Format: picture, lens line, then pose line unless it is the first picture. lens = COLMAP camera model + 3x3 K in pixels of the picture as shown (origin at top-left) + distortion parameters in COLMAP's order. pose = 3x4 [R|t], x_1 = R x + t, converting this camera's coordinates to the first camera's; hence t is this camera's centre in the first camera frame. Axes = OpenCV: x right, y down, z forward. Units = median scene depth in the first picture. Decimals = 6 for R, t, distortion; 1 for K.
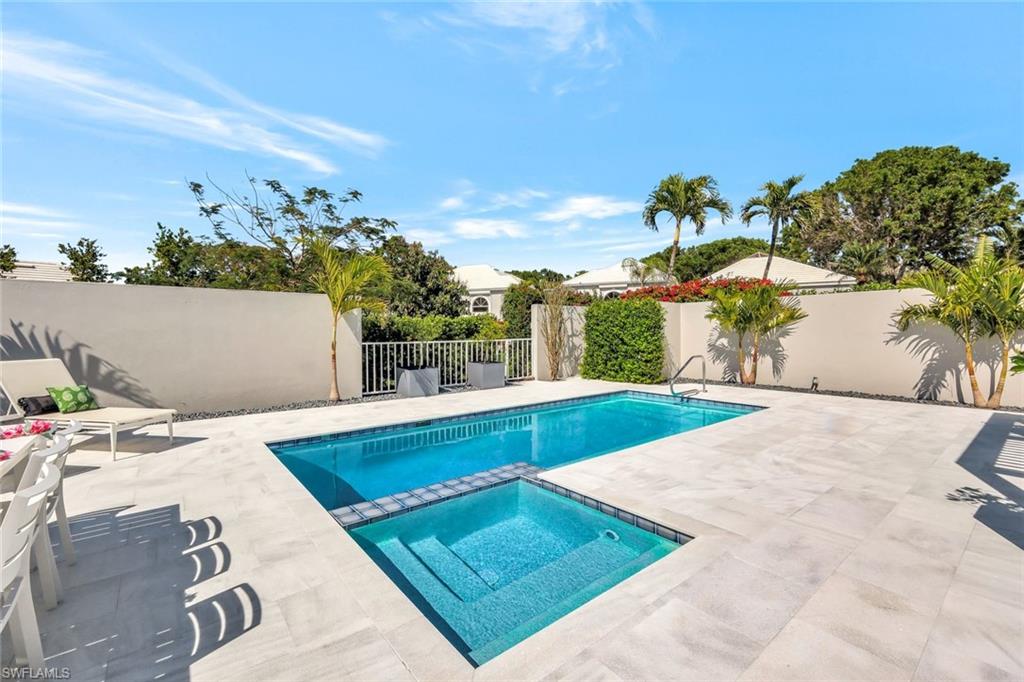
lens RADIAL K [[438.4, 0, 504.9], [0, 438.4, 332.0], [0, 0, 1]] dist [-0.009564, -0.000248]
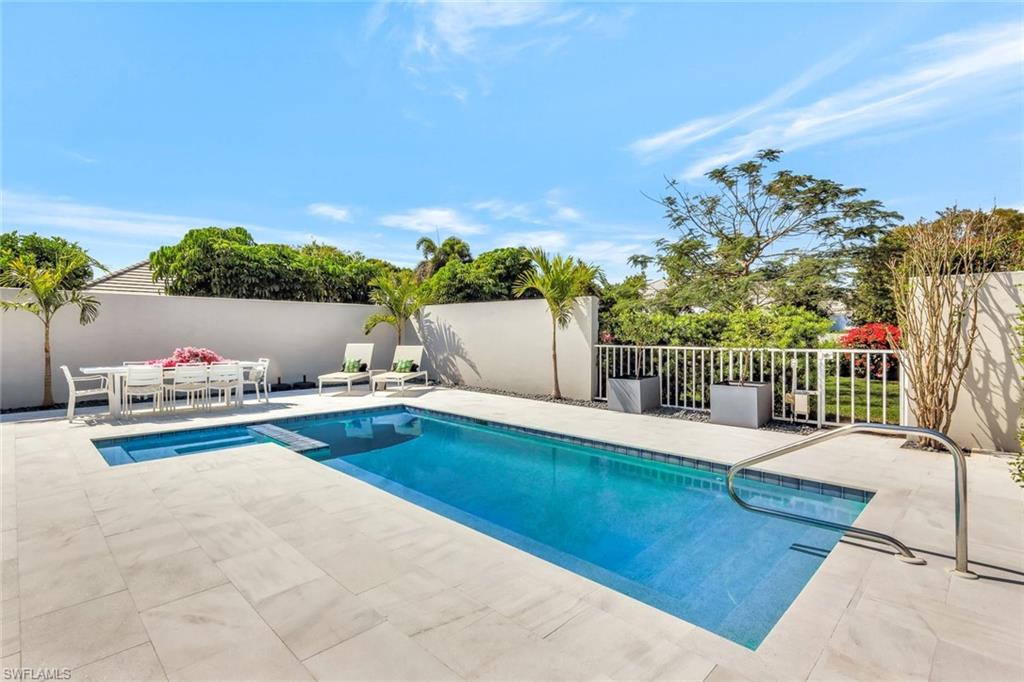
lens RADIAL K [[493.5, 0, 507.1], [0, 493.5, 337.2], [0, 0, 1]] dist [-0.001986, -0.000344]
pose [[0.116679, 0.019169, -0.992985, 0.594253], [-0.003548, 0.999815, 0.018884, -0.009841], [0.993163, 0.001320, 0.116725, 0.556617]]
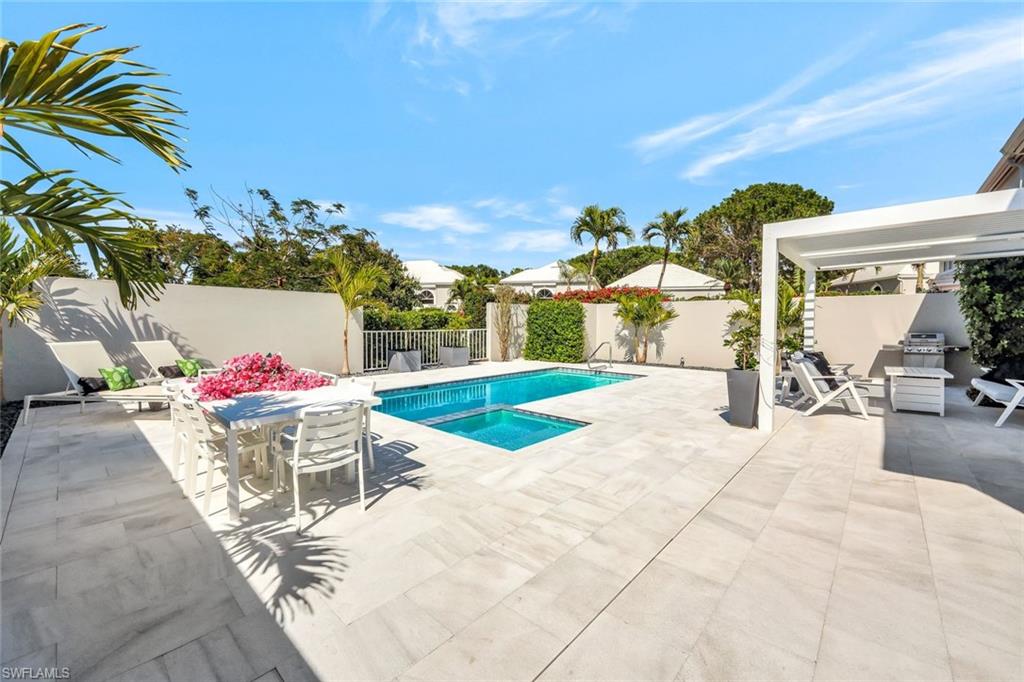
lens RADIAL K [[413.9, 0, 507.9], [0, 413.9, 328.2], [0, 0, 1]] dist [-0.001873, -0.000284]
pose [[0.986982, 0.010876, 0.160463, -0.080197], [-0.013118, 0.999831, 0.012914, -0.004549], [-0.160295, -0.014851, 0.986957, -0.236822]]
